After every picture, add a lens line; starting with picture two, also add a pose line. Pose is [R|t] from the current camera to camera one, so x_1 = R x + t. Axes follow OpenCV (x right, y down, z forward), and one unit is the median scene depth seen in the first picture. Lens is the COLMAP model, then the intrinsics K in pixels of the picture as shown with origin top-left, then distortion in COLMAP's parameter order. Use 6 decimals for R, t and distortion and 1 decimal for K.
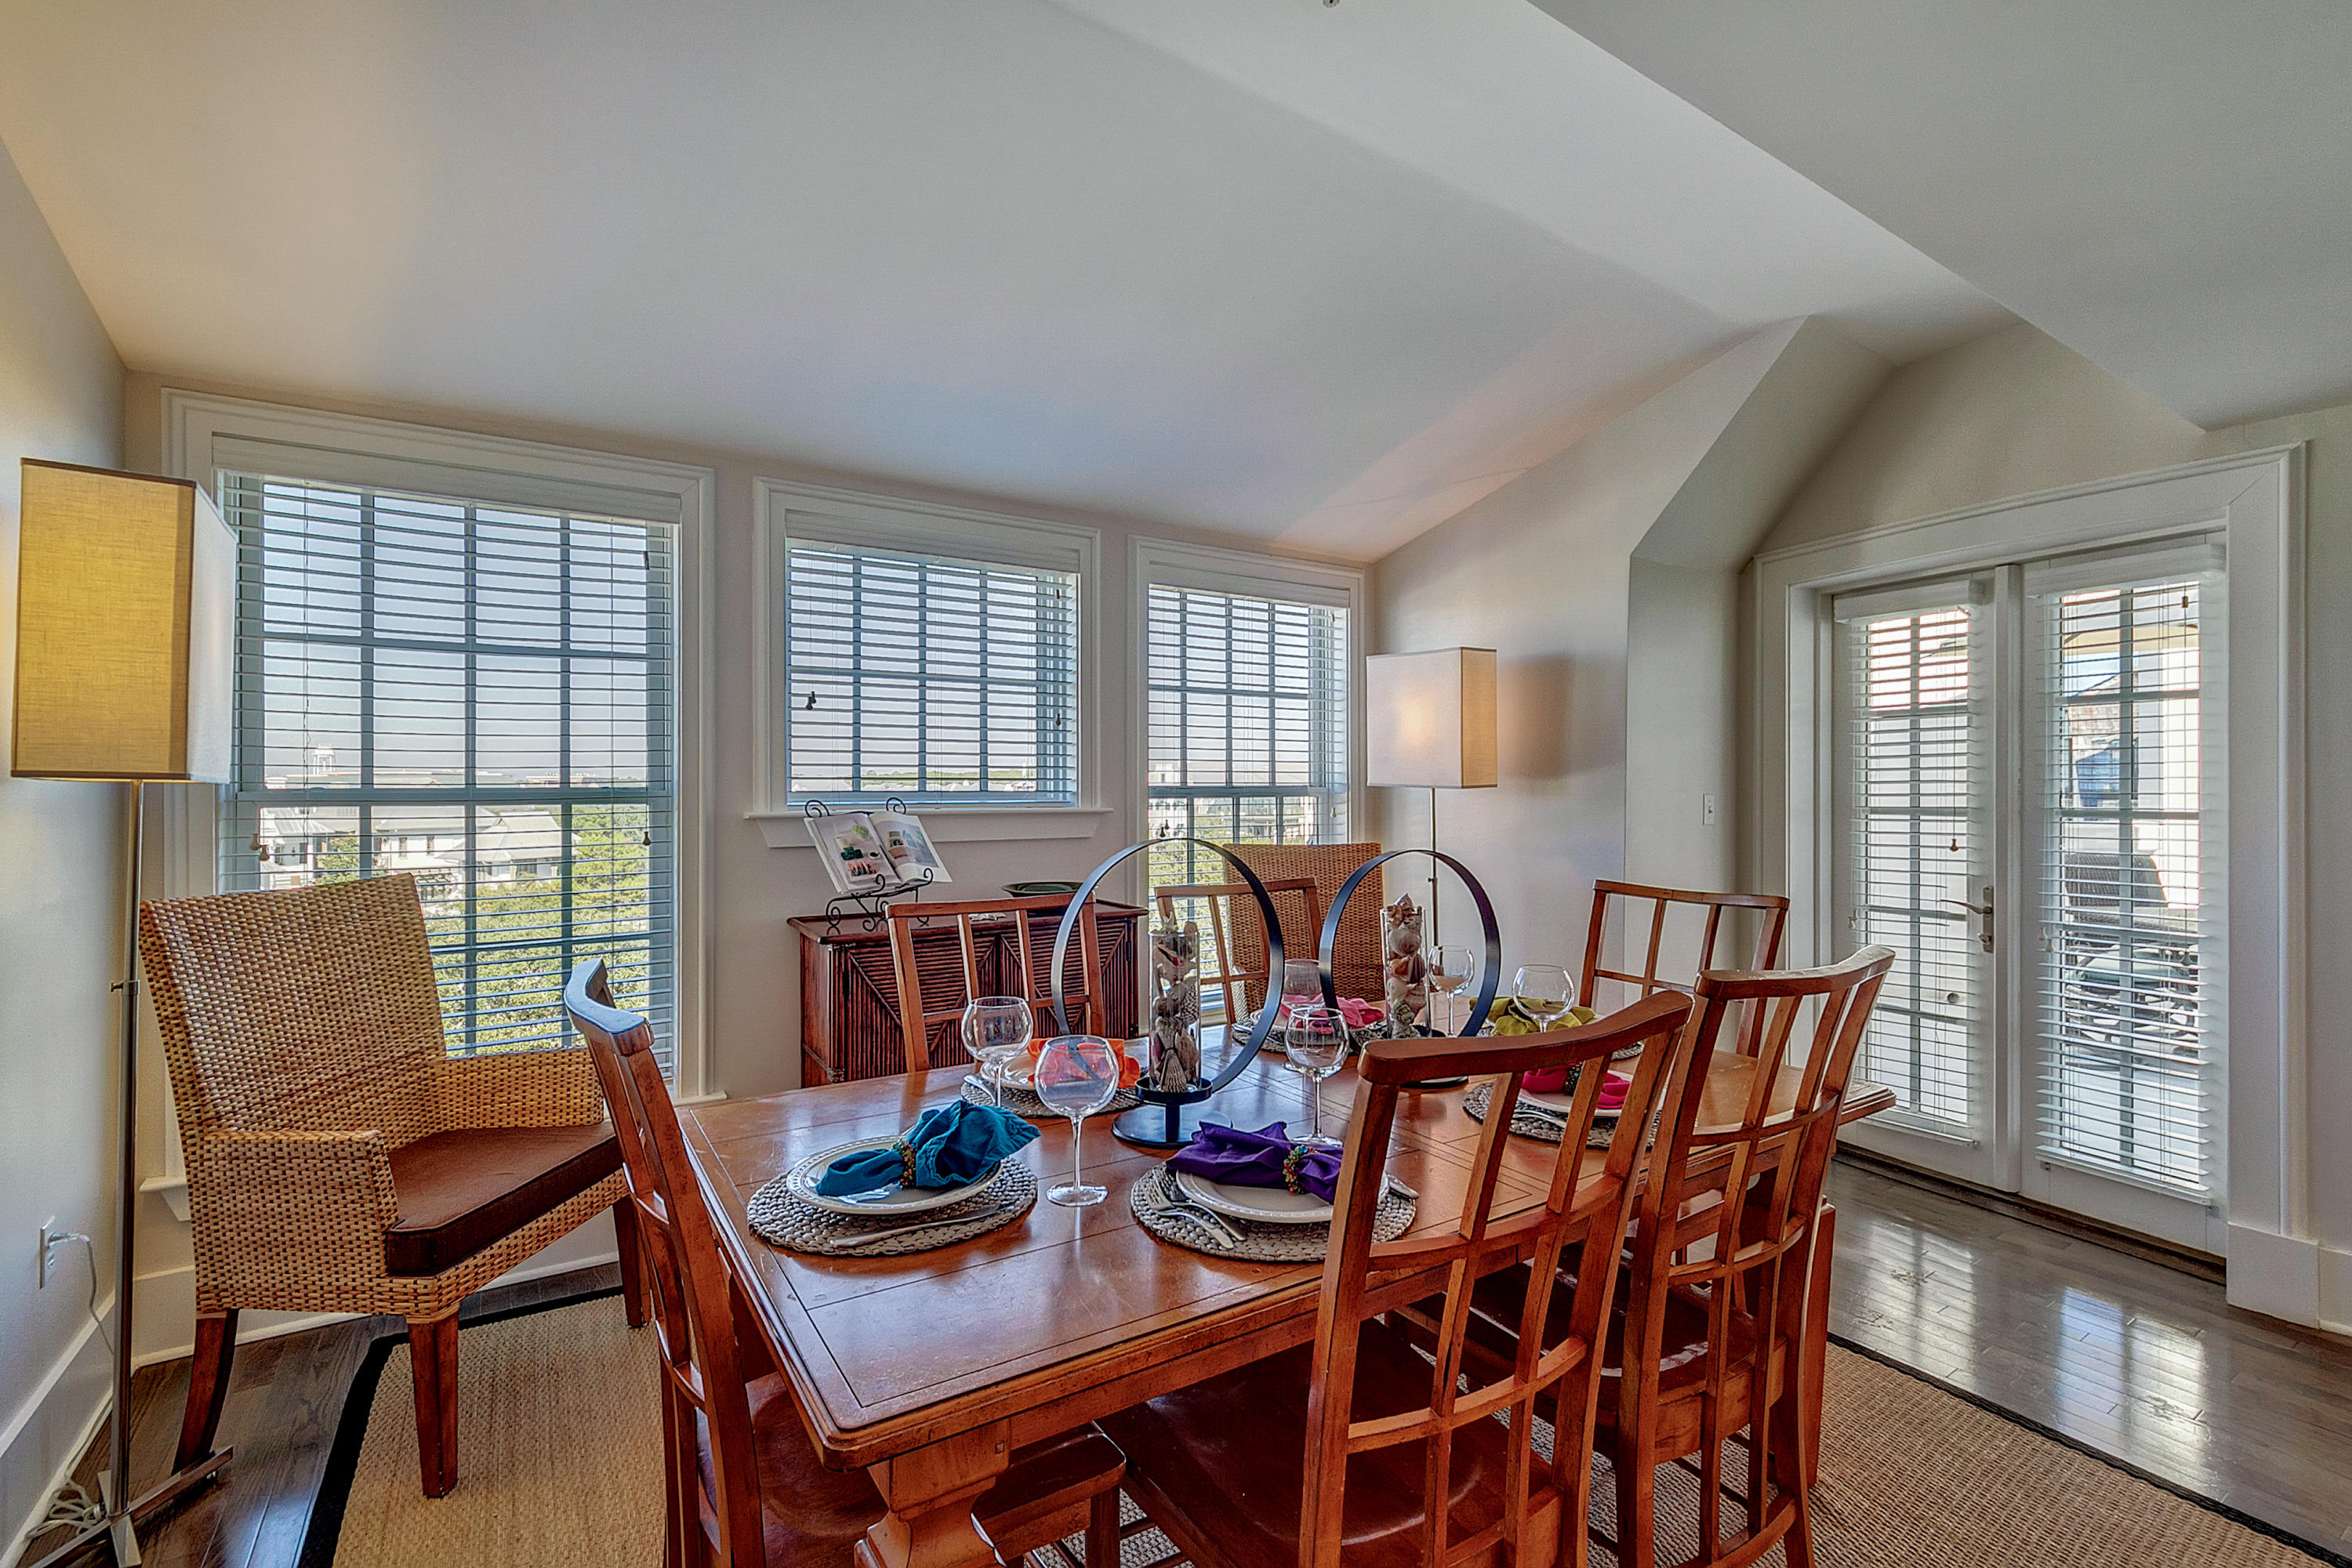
lens RADIAL K [[1075.7, 0, 1185.8], [0, 1075.7, 799.1], [0, 0, 1]] dist [-0.001667, -0.002058]
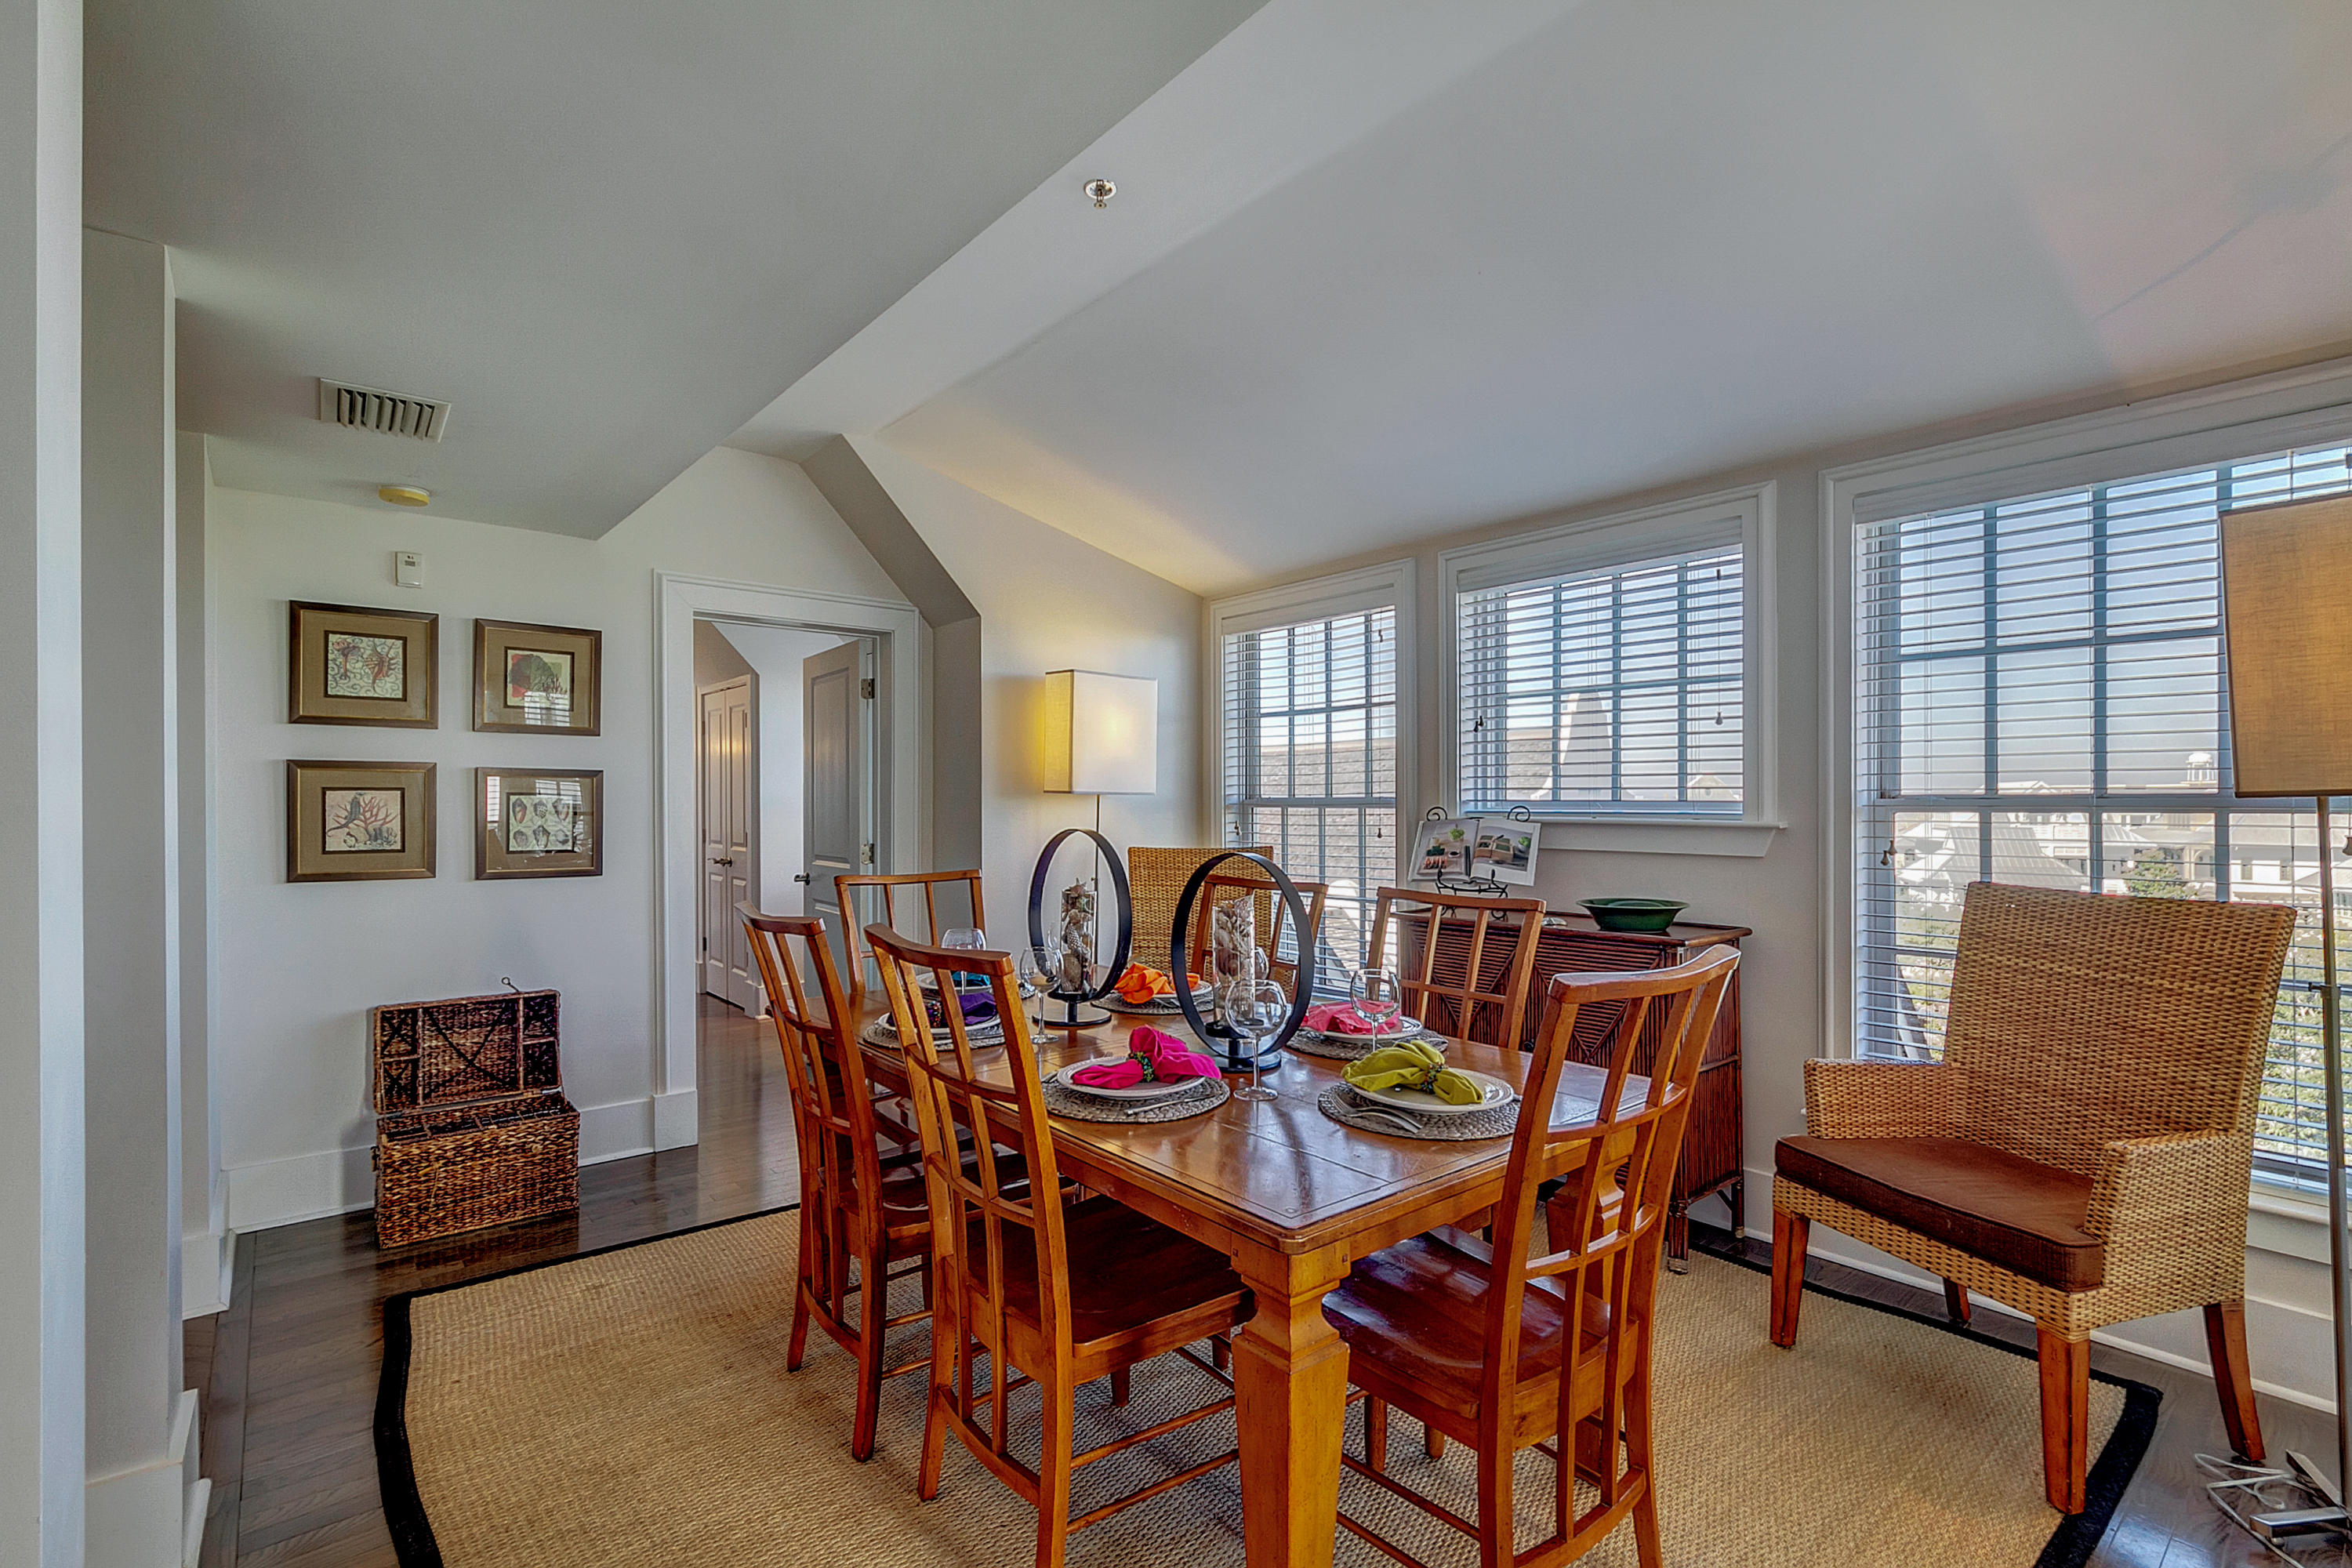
lens RADIAL K [[1075.7, 0, 1169.6], [0, 1075.7, 785.8], [0, 0, 1]] dist [-0.001667, -0.002058]
pose [[0.110036, -0.011108, -0.993866, 0.627812], [-0.005338, 0.999917, -0.011766, -0.006315], [0.993913, 0.006600, 0.109968, 0.421217]]
